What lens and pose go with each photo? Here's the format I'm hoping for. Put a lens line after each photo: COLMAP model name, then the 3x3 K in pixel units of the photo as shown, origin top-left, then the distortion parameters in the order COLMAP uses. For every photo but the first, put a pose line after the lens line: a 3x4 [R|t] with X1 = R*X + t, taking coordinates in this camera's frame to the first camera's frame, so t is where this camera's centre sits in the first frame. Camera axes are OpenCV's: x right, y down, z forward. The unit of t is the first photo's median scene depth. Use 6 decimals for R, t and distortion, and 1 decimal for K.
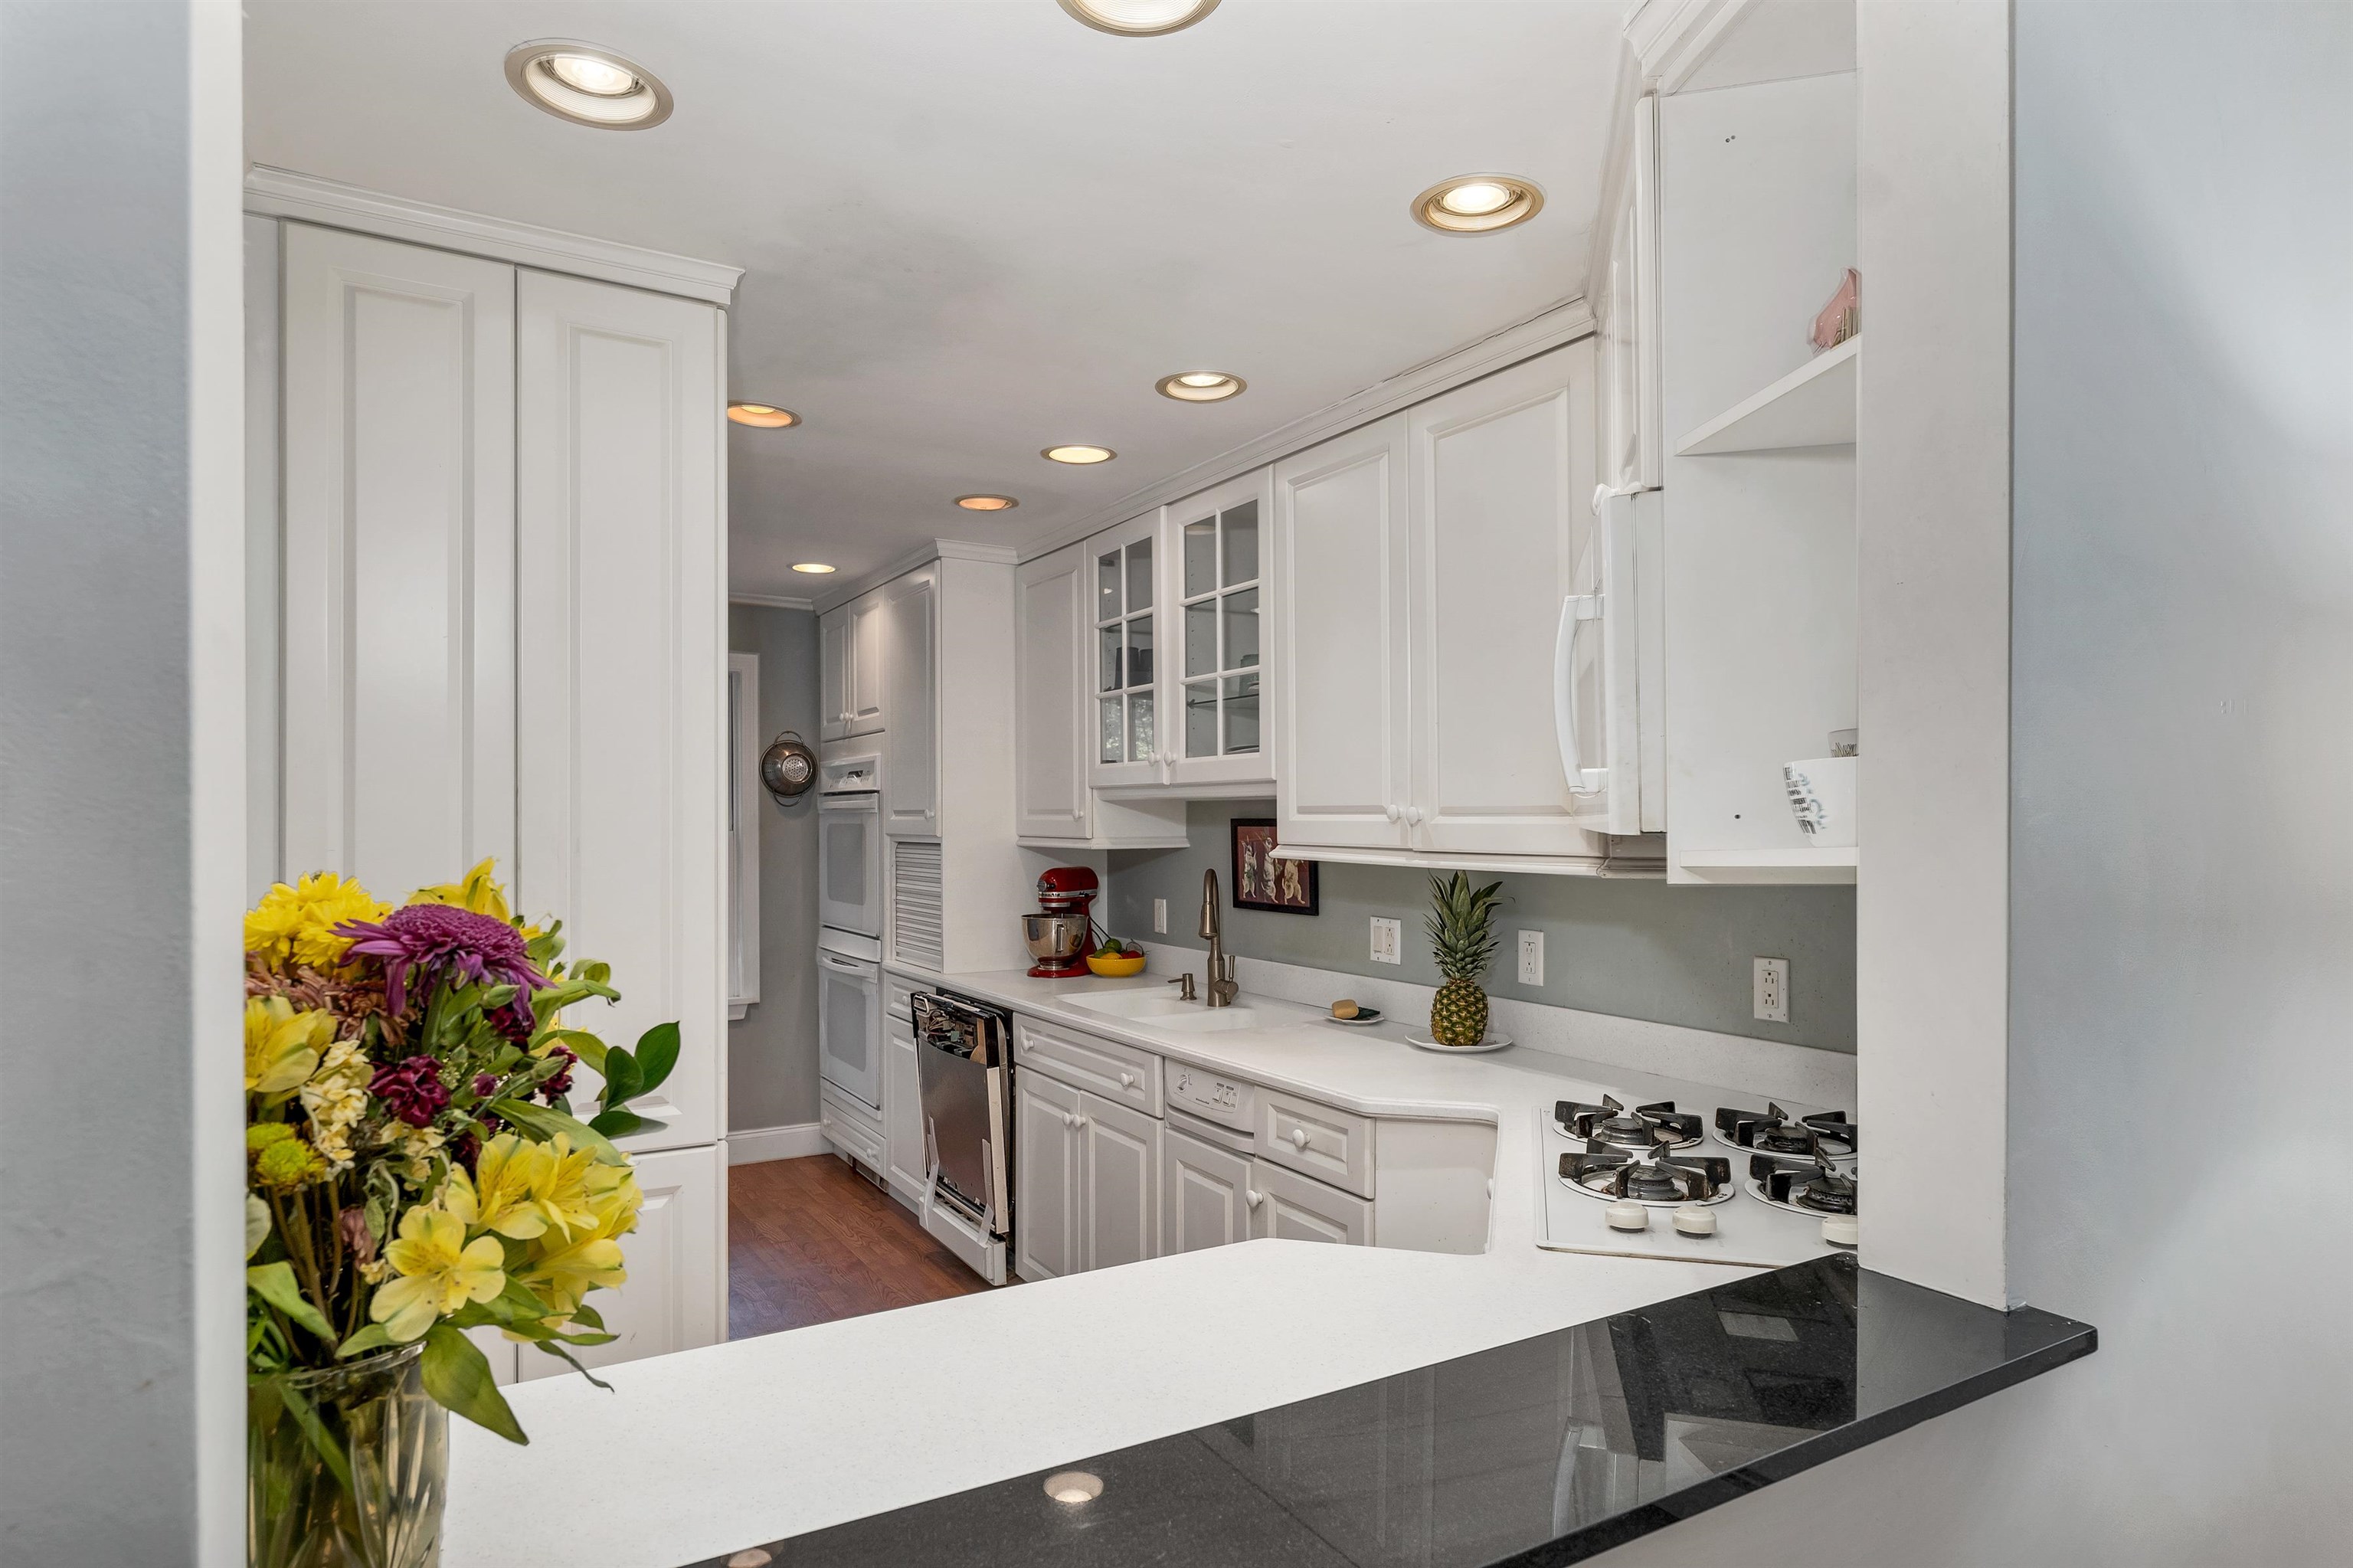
lens RADIAL K [[1300.4, 0, 1176.5], [0, 1300.4, 784.0], [0, 0, 1]] dist [0.000954, 0.000033]
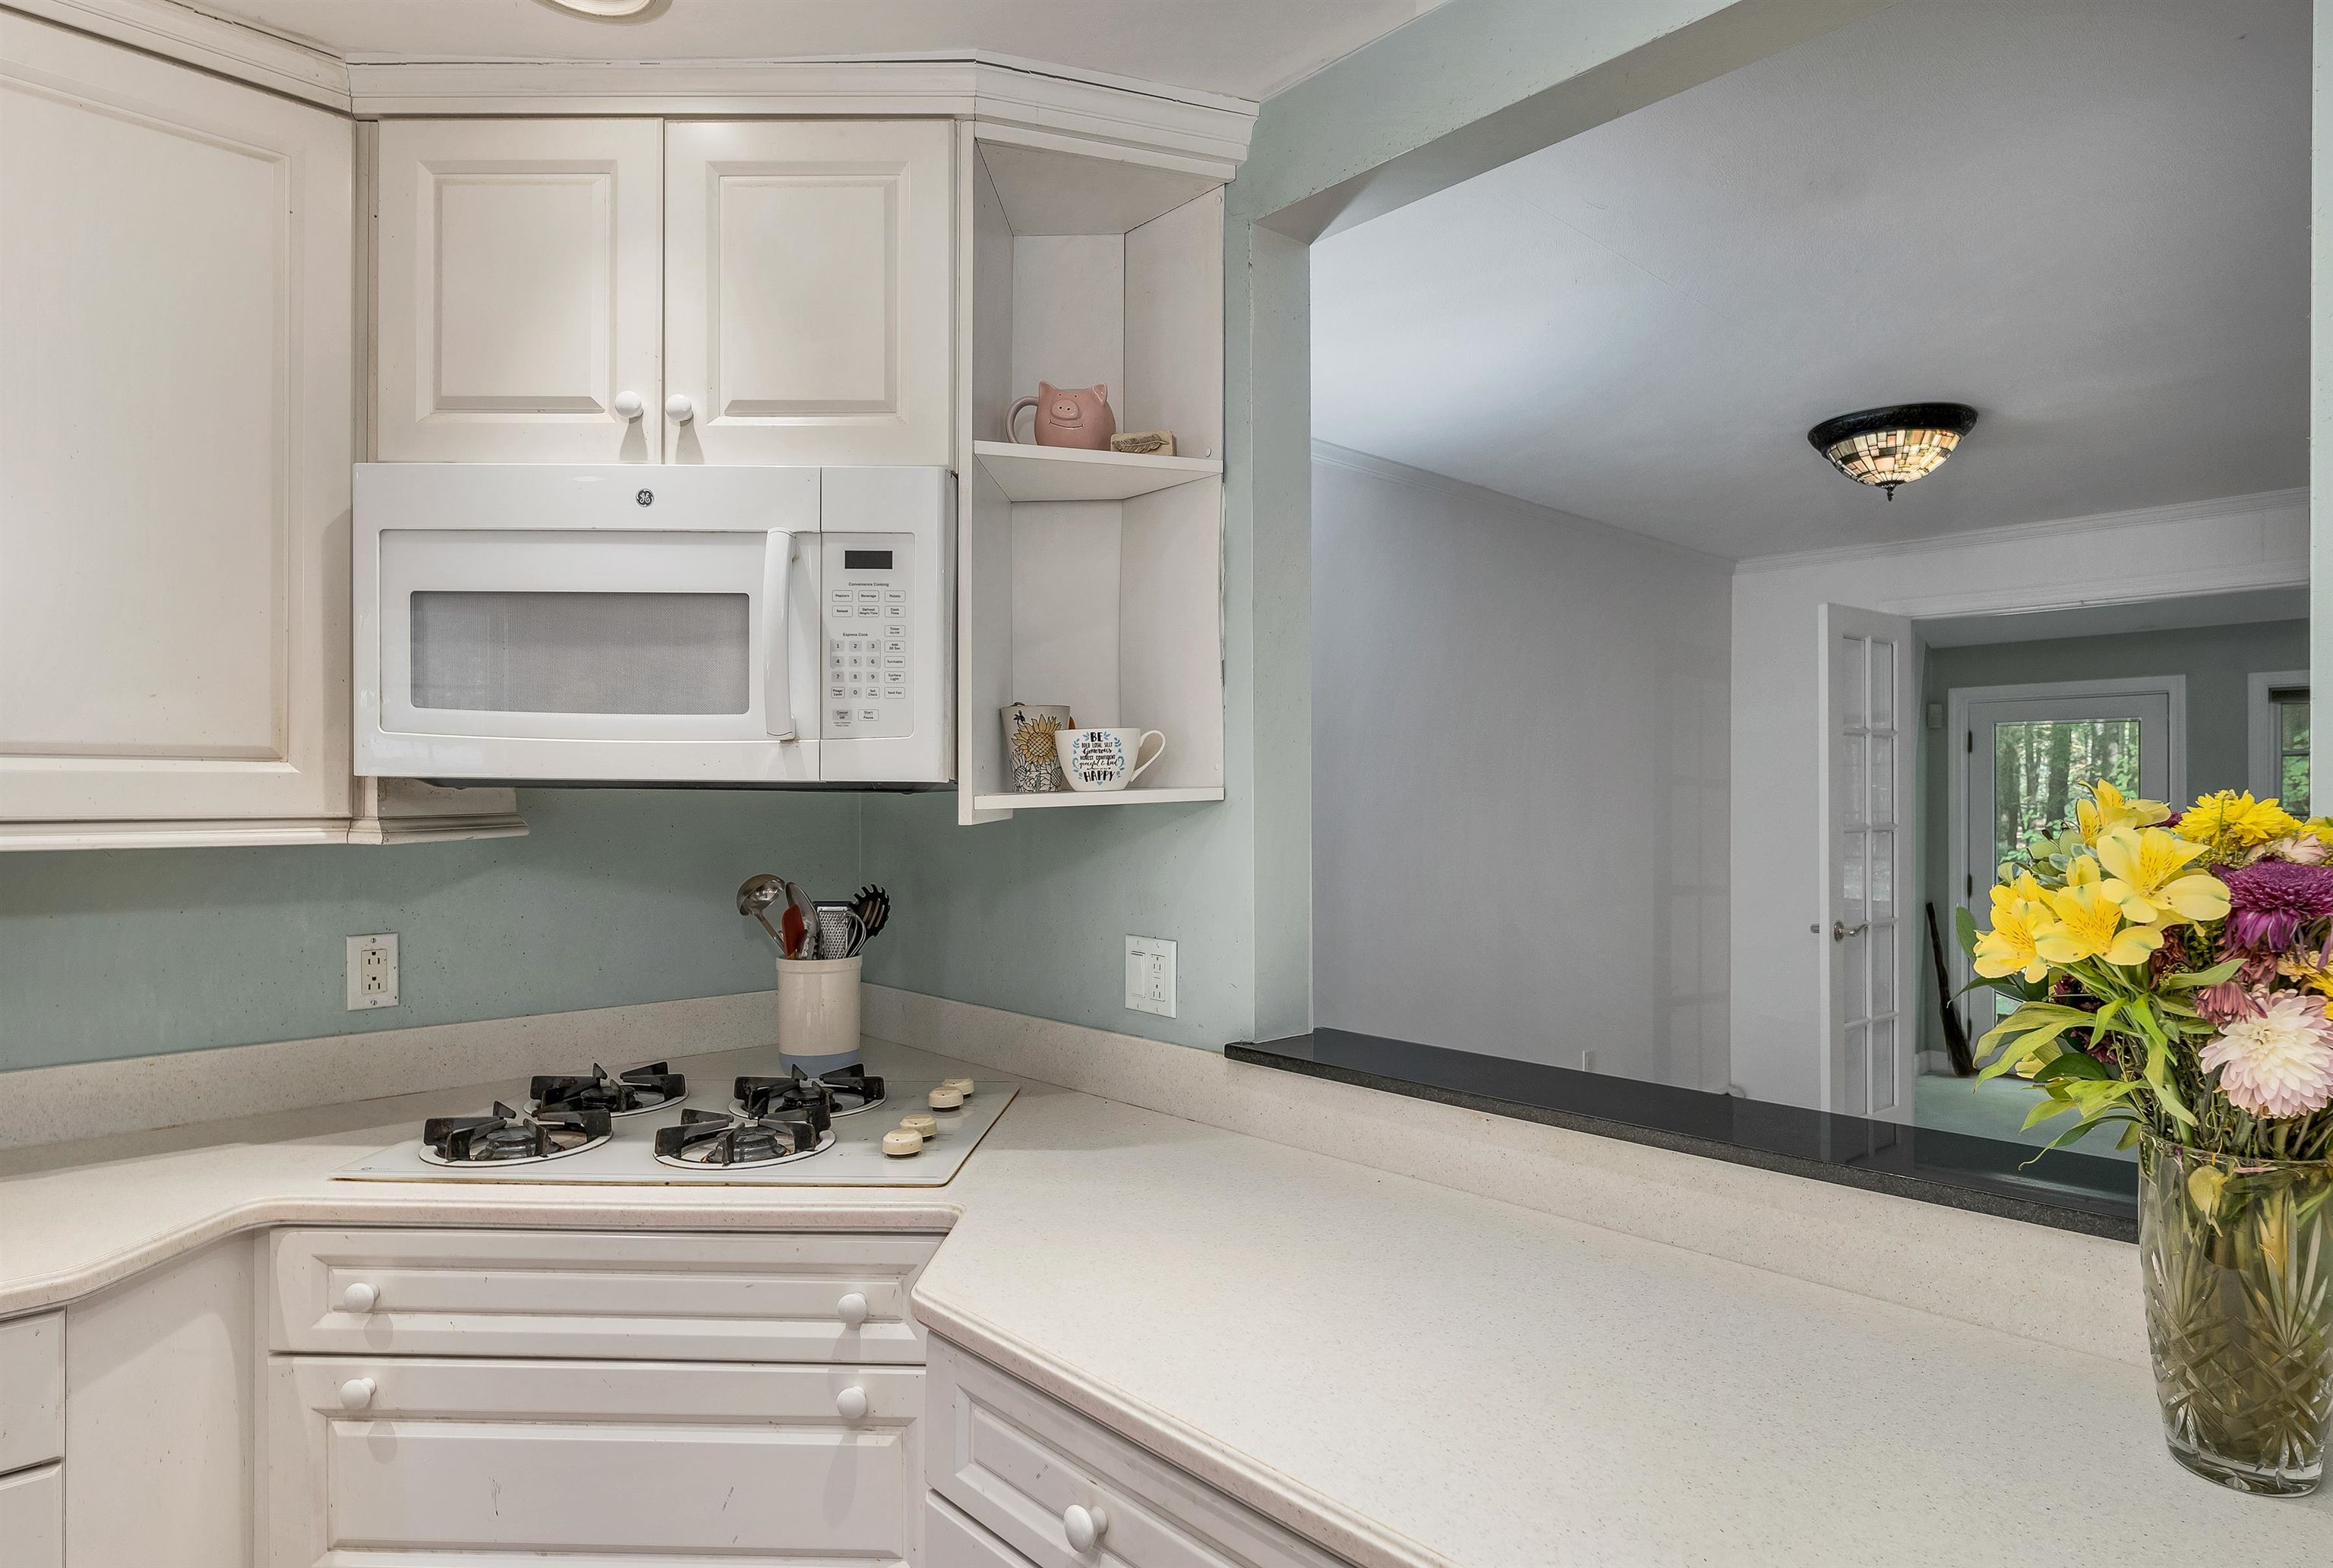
lens RADIAL K [[1303.7, 0, 1215.3], [0, 1303.7, 802.9], [0, 0, 1]] dist [-0.001937, -0.001275]
pose [[-0.223663, -0.006302, 0.974646, -0.356742], [-0.027422, 0.999624, 0.000171, 0.023238], [-0.974281, -0.026688, -0.223752, 0.468935]]
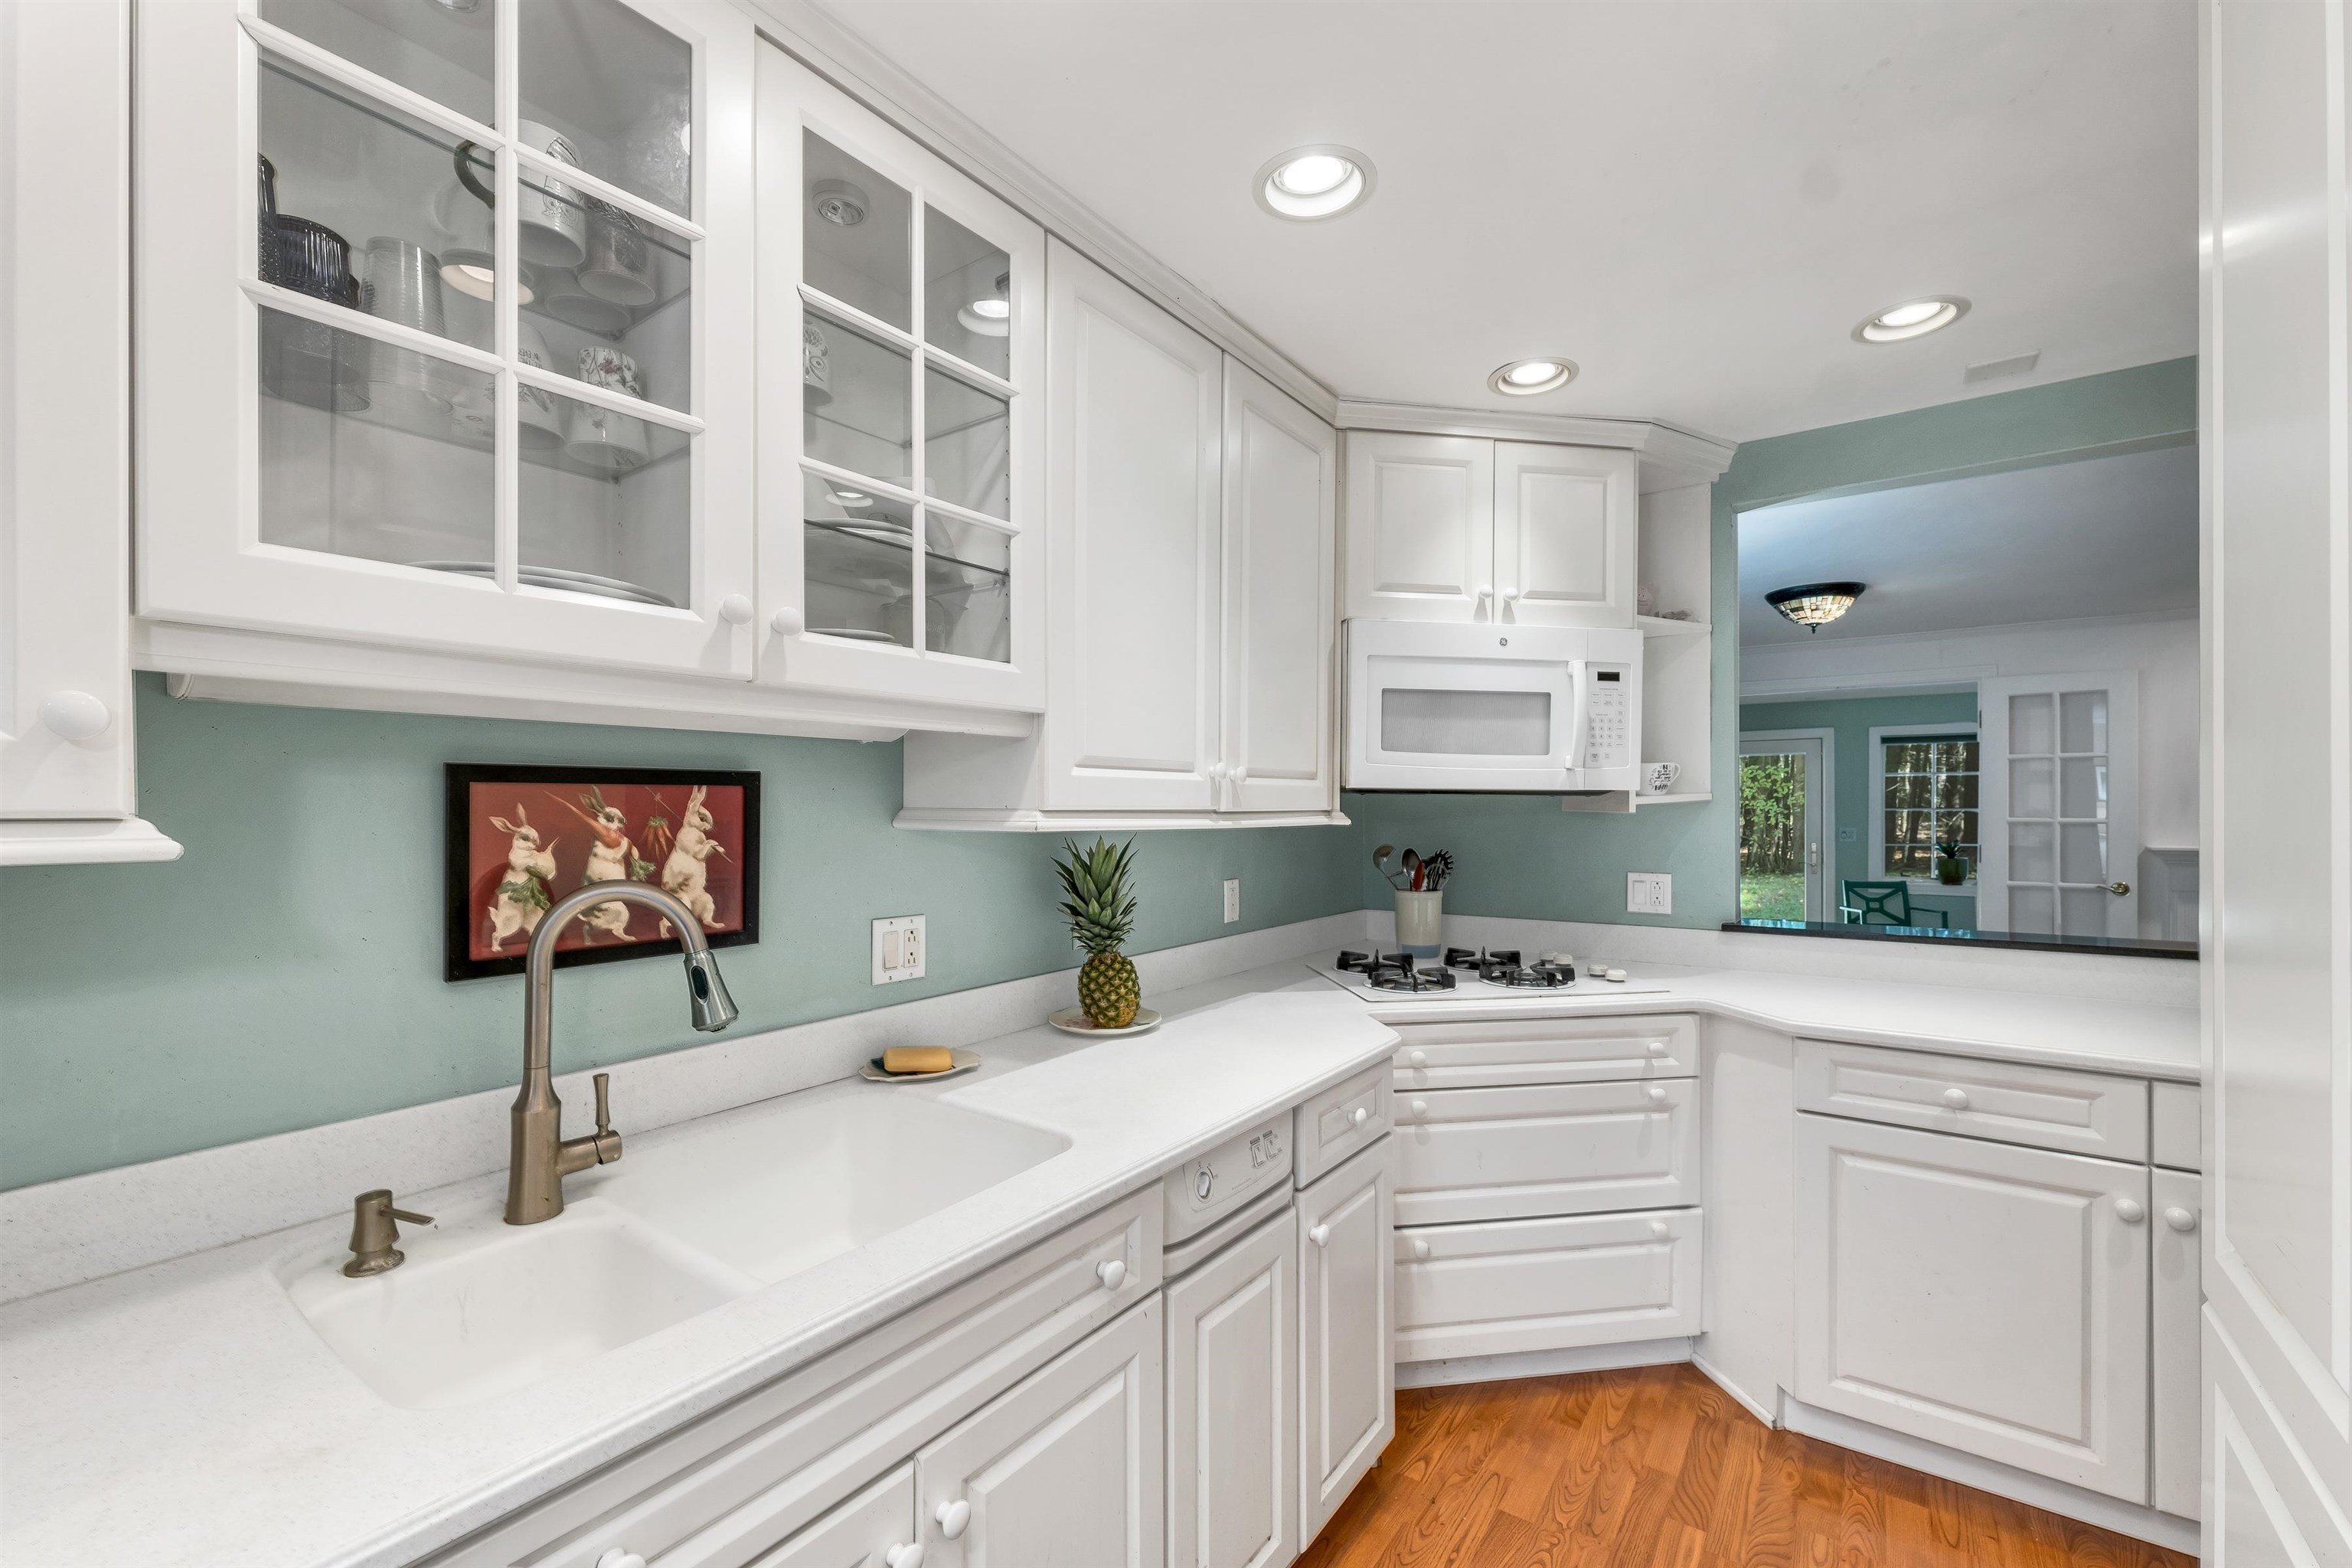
lens RADIAL K [[989.6, 0, 1176.2], [0, 989.6, 810.6], [0, 0, 1]] dist [0.000281, -0.000478]
pose [[-0.399855, -0.004928, 0.916565, -0.390220], [-0.022050, 0.999748, -0.004244, 0.044385], [-0.916313, -0.021907, -0.399862, 1.079597]]
